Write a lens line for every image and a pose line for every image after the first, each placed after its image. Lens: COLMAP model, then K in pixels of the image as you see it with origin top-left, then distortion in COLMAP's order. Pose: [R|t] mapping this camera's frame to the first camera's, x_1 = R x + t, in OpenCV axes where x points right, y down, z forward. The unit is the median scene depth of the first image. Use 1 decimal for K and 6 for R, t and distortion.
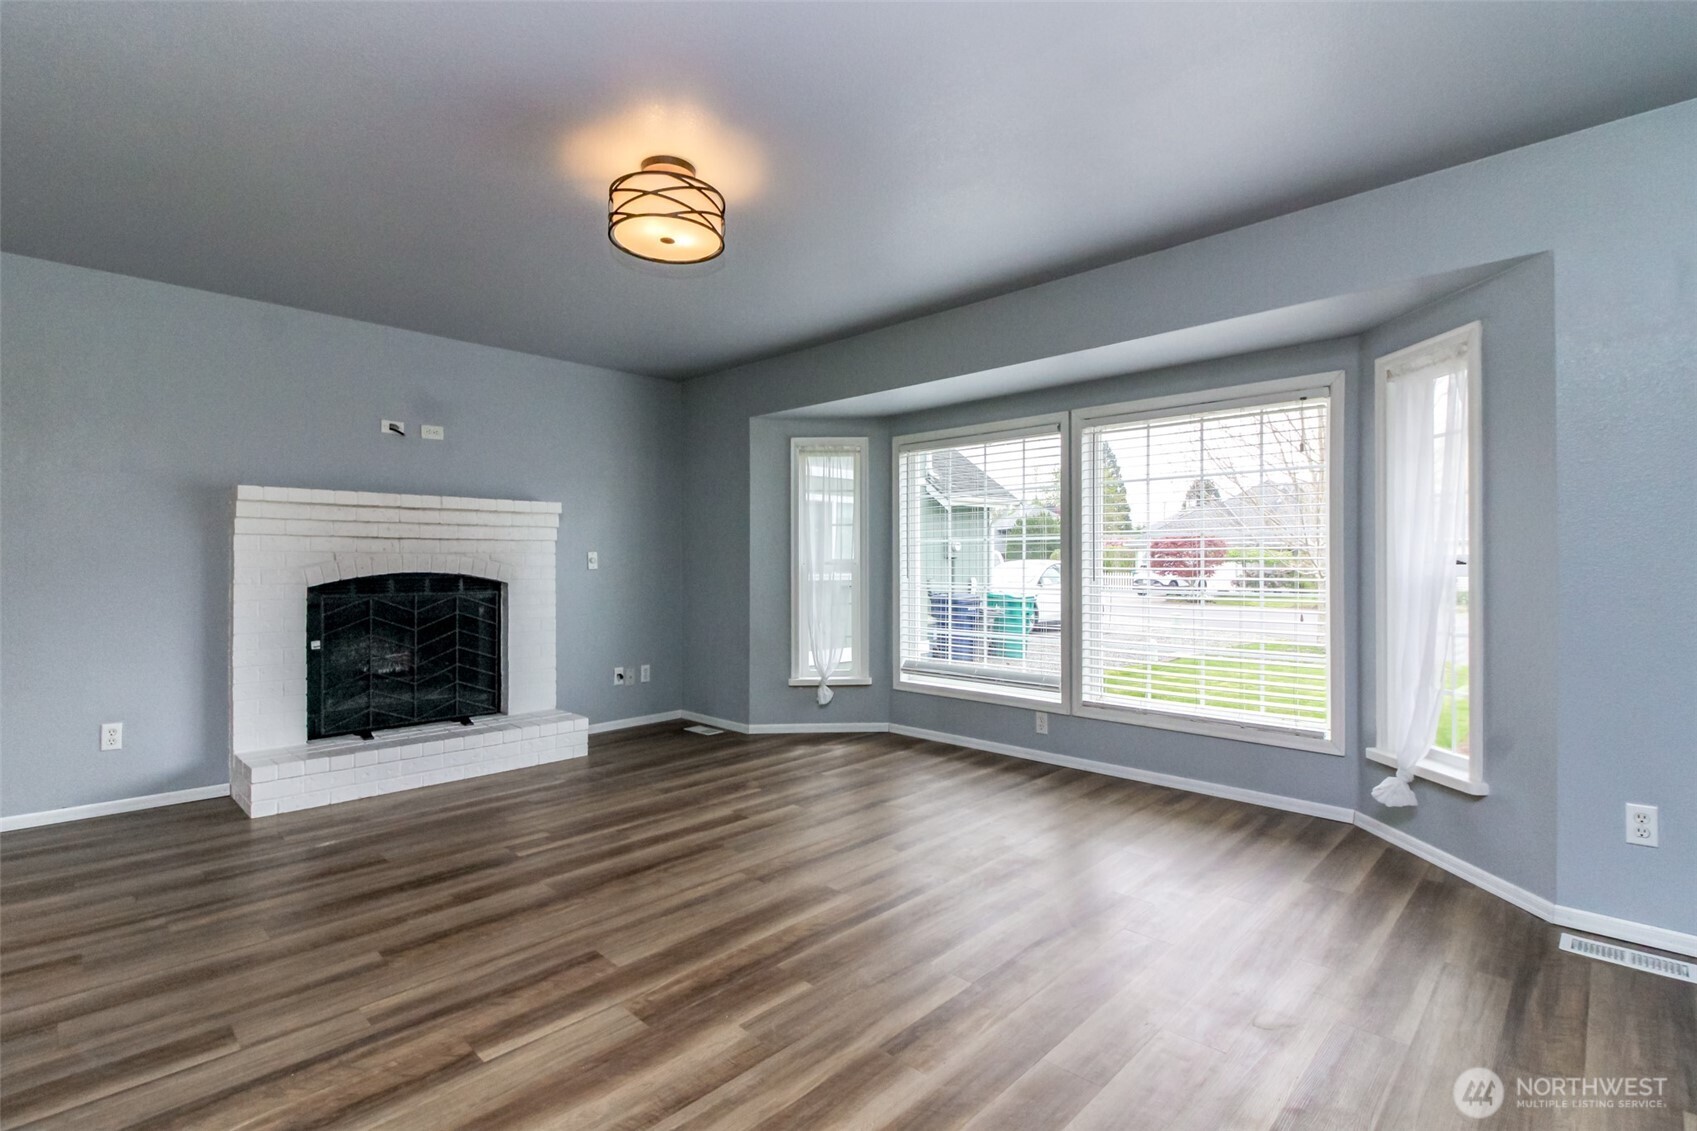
lens RADIAL K [[802.3, 0, 848.5], [0, 802.3, 565.5], [0, 0, 1]] dist [0.016621, -0.000113]
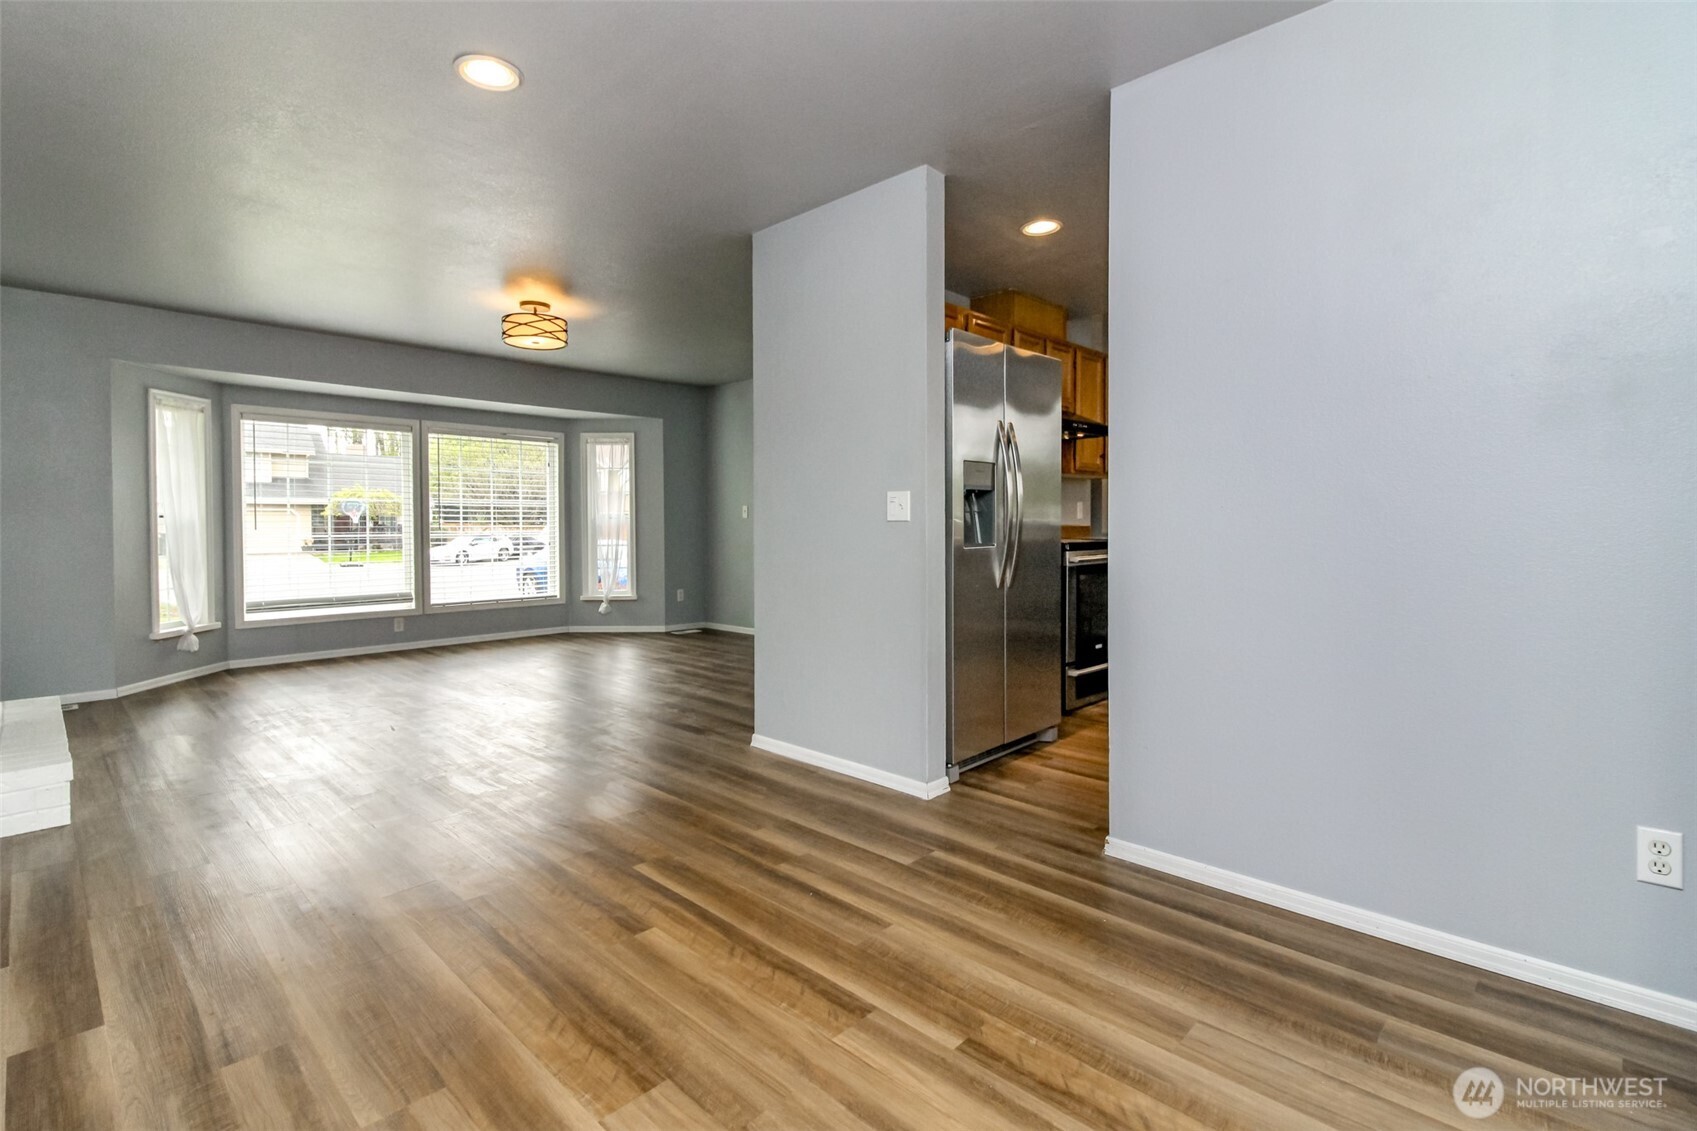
lens RADIAL K [[790.9, 0, 852.2], [0, 790.9, 534.0], [0, 0, 1]] dist [0.028997, 0.000012]
pose [[-0.038658, -0.014462, 0.999148, -2.089286], [0.002722, 0.999890, 0.014578, 0.013392], [-0.999249, 0.003283, -0.038614, 0.351971]]
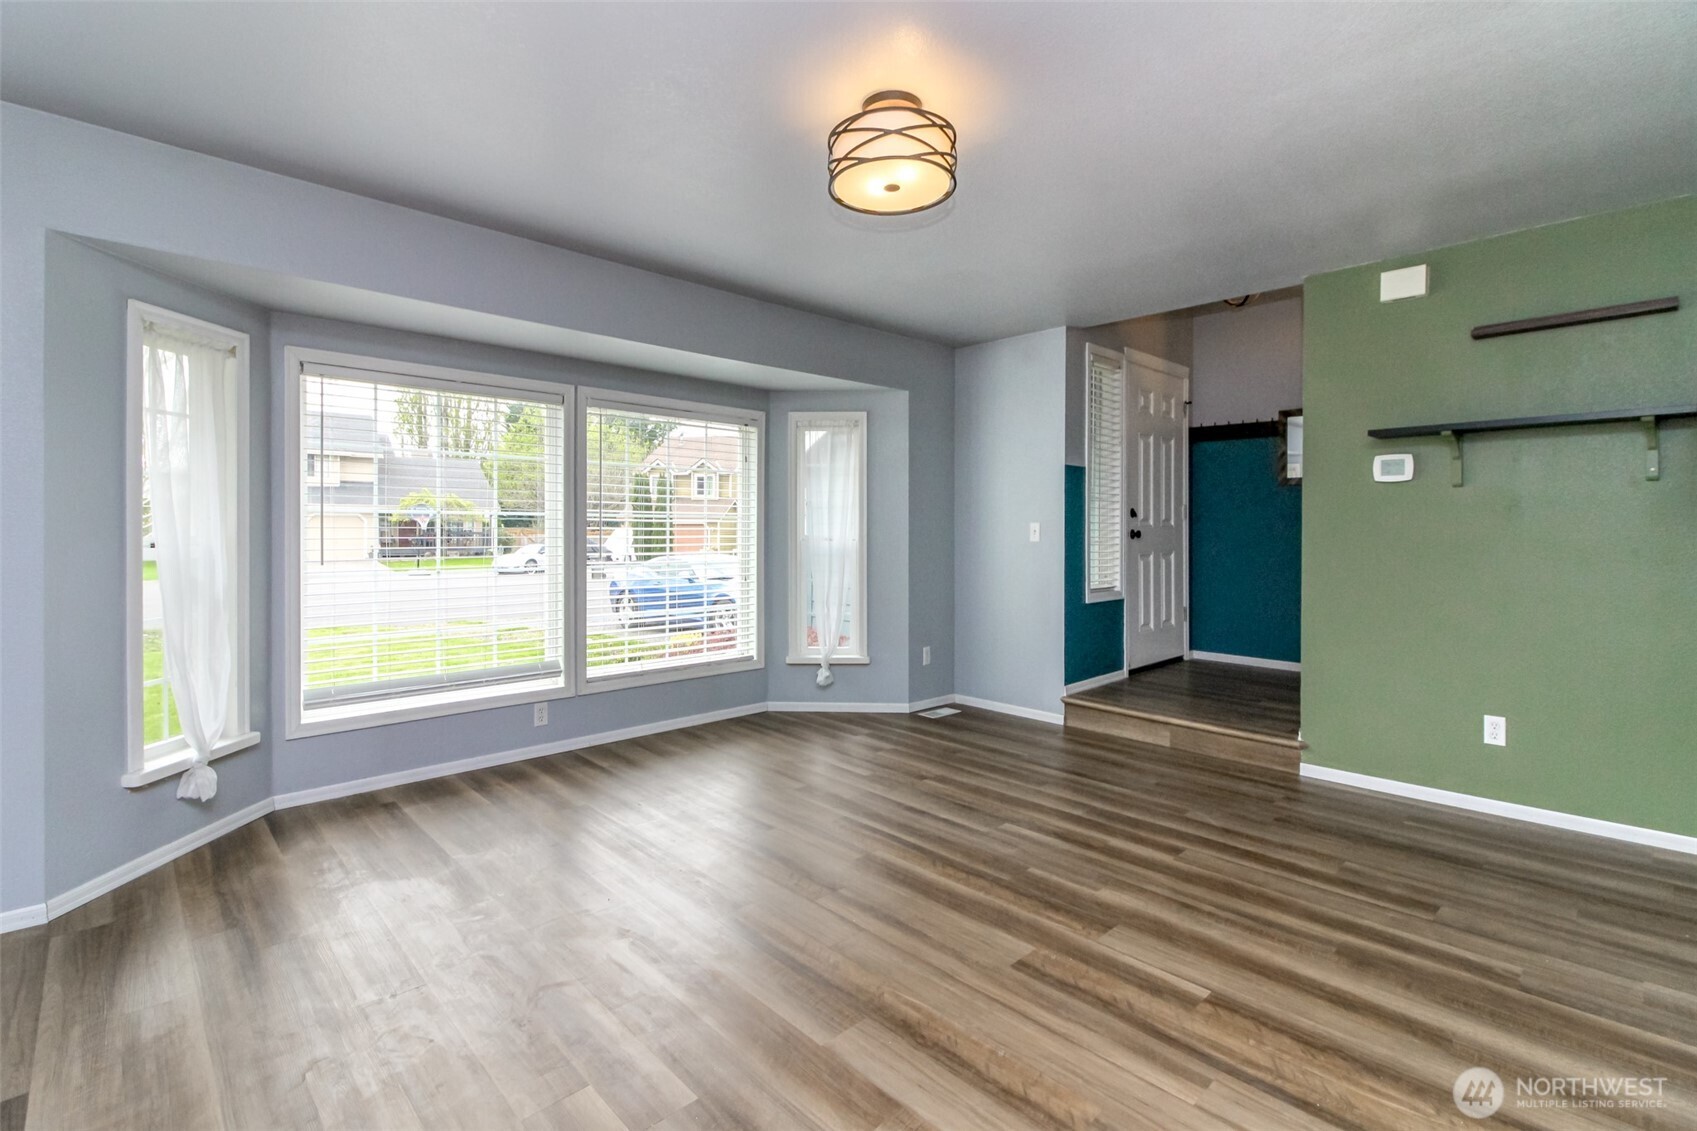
lens RADIAL K [[790.9, 0, 852.2], [0, 790.9, 534.0], [0, 0, 1]] dist [0.028997, 0.000012]
pose [[0.016584, -0.006210, 0.999843, -1.098874], [-0.004650, 0.999969, 0.006288, -0.031301], [-0.999852, -0.004753, 0.016555, 1.027792]]
